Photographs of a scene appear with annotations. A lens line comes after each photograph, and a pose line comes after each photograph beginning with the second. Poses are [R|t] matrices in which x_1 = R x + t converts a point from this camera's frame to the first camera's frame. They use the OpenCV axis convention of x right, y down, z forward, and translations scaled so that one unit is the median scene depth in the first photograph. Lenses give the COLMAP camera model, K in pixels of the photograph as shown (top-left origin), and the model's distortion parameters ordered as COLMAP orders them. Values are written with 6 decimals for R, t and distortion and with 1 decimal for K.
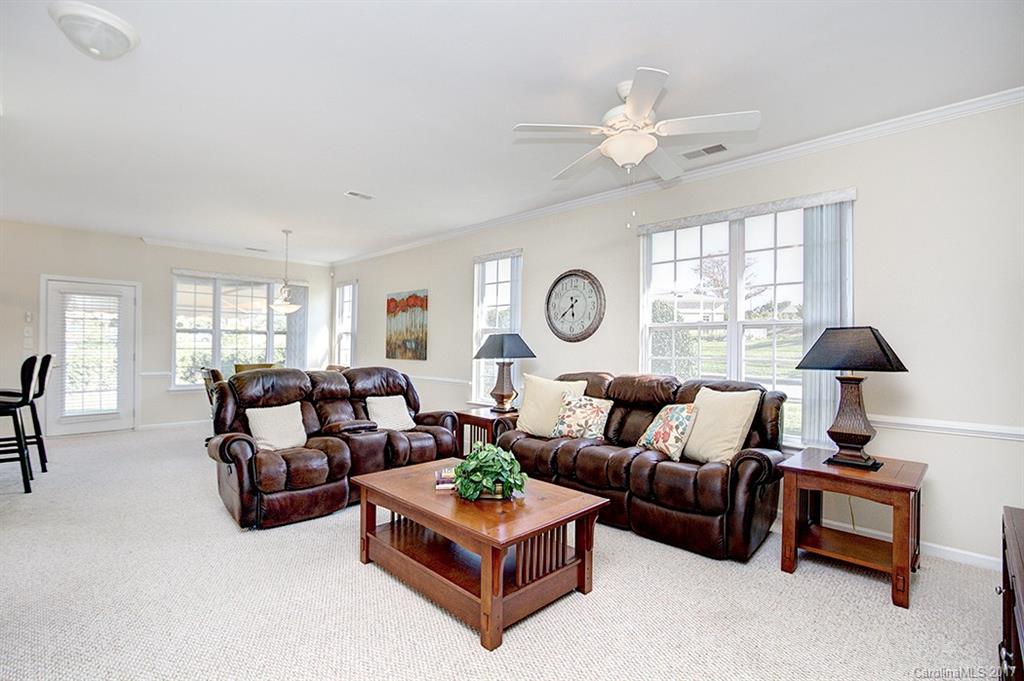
lens RADIAL K [[488.6, 0, 516.8], [0, 488.6, 342.4], [0, 0, 1]] dist [-0.002809, -0.001072]
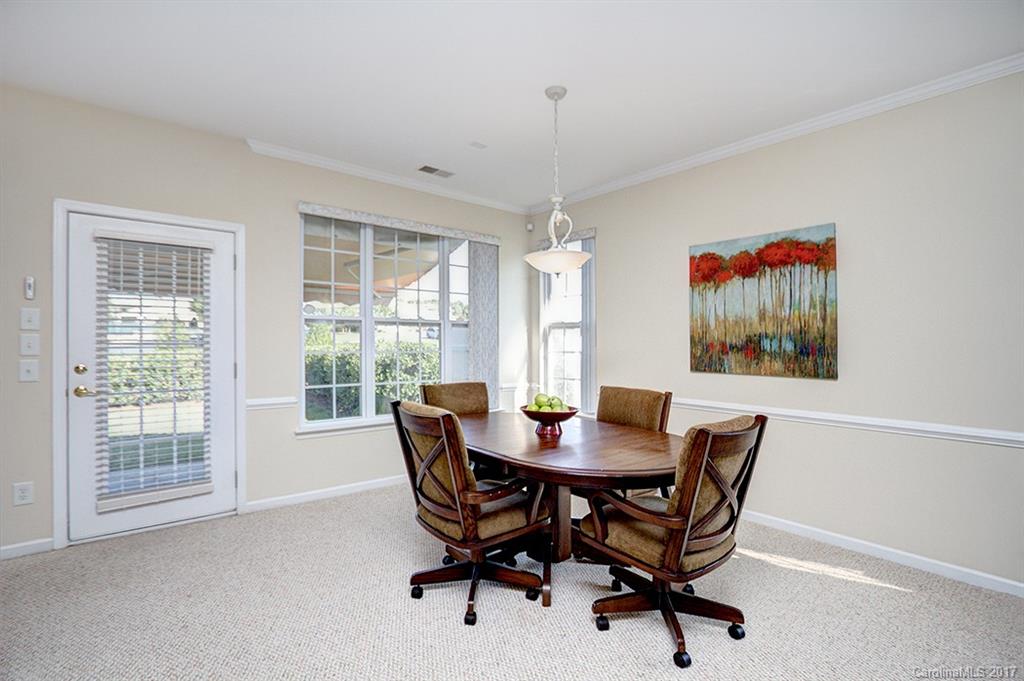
lens RADIAL K [[488.6, 0, 506.4], [0, 488.6, 338.8], [0, 0, 1]] dist [-0.002809, -0.001072]
pose [[0.996085, -0.001361, -0.088391, -0.430981], [0.000989, 0.999990, -0.004253, 0.000304], [0.088396, 0.004149, 0.996077, 0.491253]]
